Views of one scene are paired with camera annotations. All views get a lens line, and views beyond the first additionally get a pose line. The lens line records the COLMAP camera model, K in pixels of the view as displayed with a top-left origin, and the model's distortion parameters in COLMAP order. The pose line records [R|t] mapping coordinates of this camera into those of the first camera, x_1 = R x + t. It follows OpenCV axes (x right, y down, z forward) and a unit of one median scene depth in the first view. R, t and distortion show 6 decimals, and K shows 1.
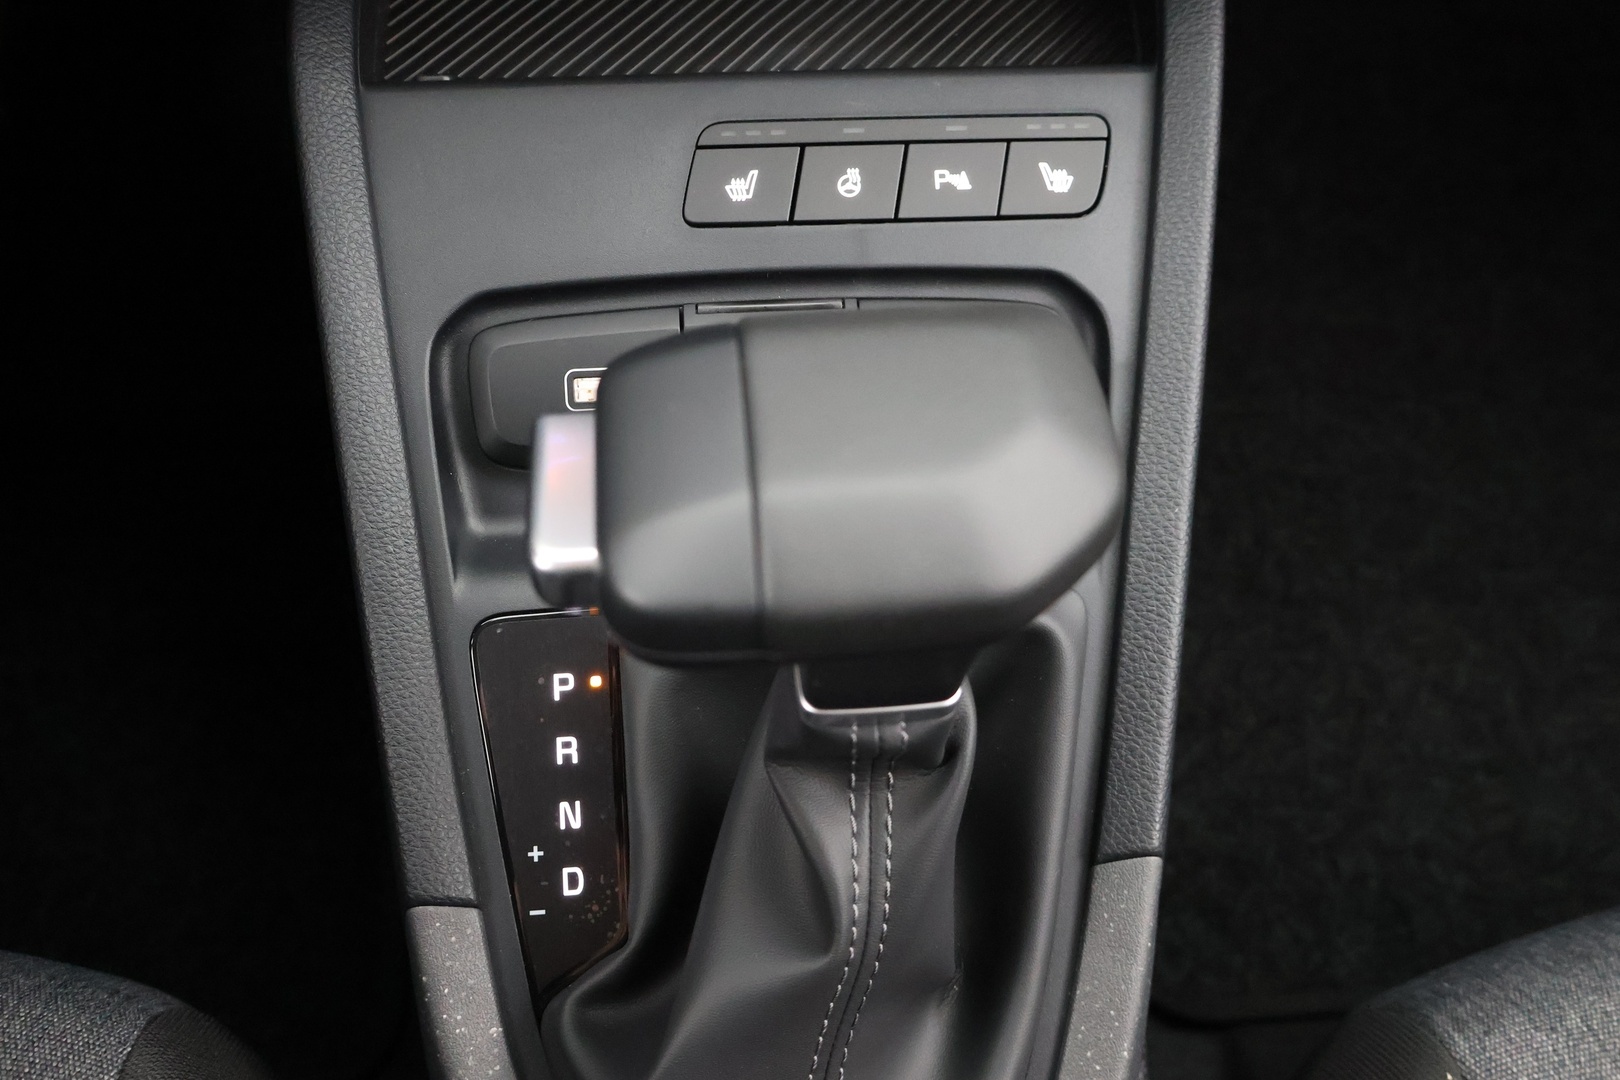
lens RADIAL K [[1491.4, 0, 816.2], [0, 1491.4, 537.8], [0, 0, 1]] dist [0.003684, 0.065072]
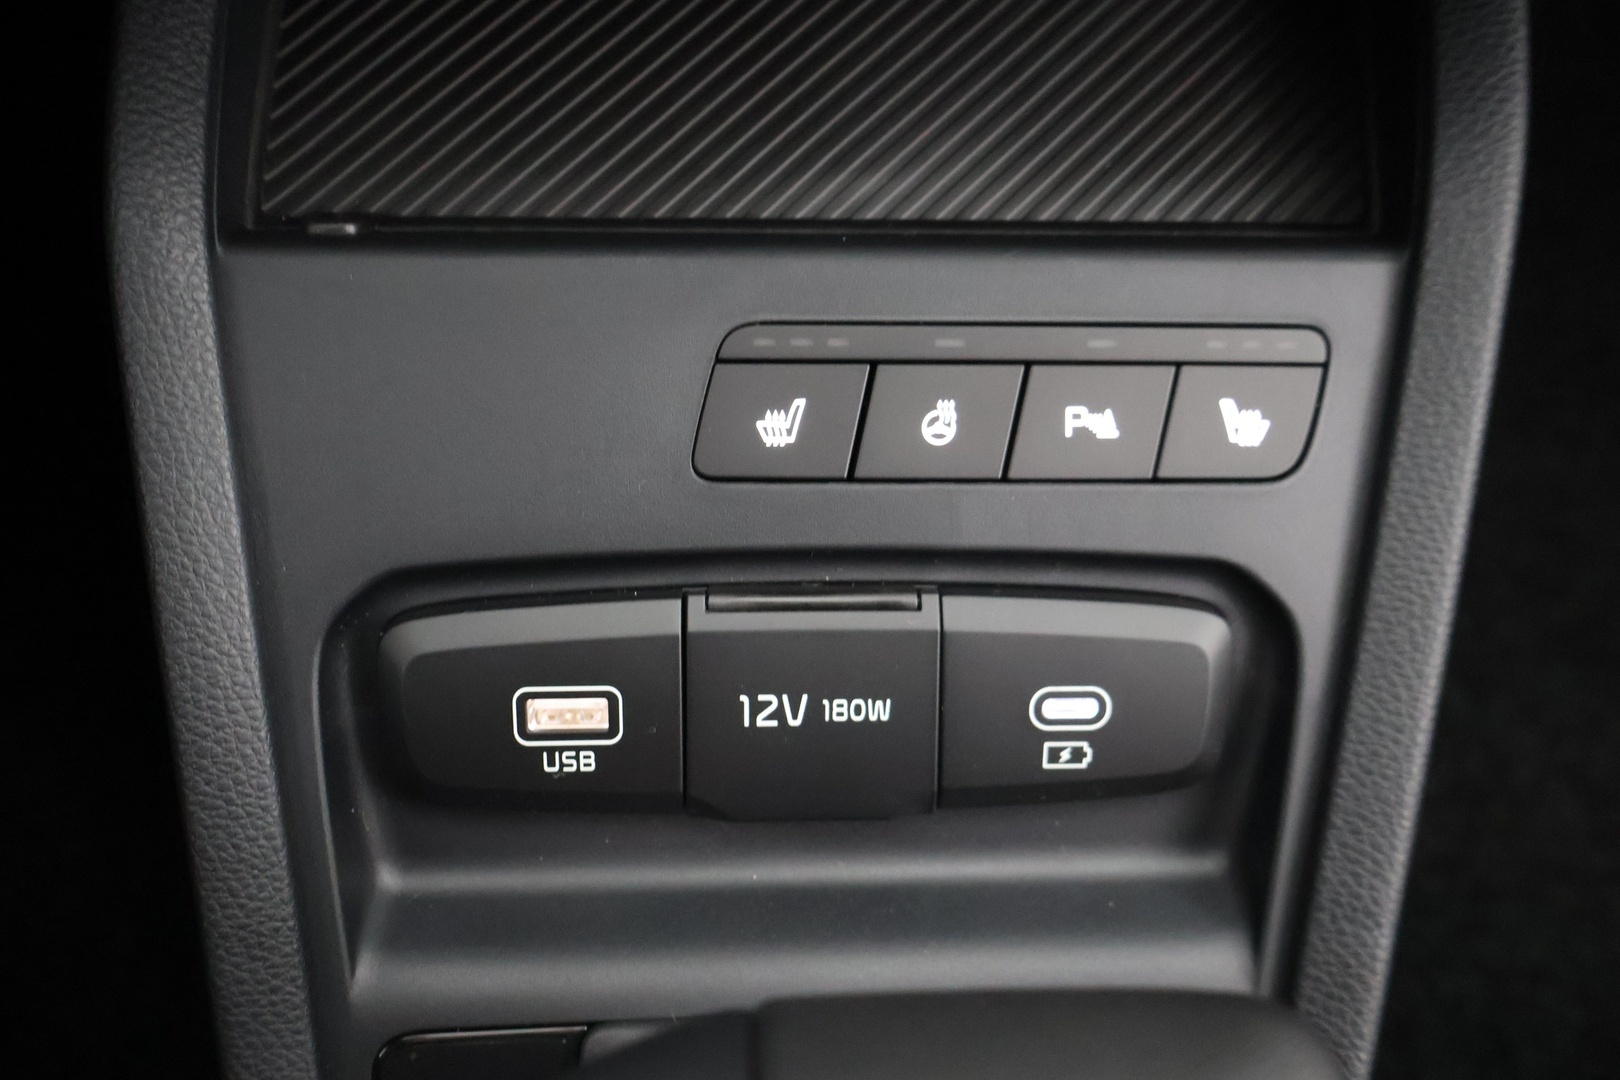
lens RADIAL K [[1491.4, 0, 816.2], [0, 1491.4, 537.8], [0, 0, 1]] dist [0.003684, 0.065072]
pose [[0.998446, 0.054446, -0.011854, -0.022860], [-0.051583, 0.983588, 0.172896, -0.300979], [0.021072, -0.172016, 0.984869, 0.322626]]
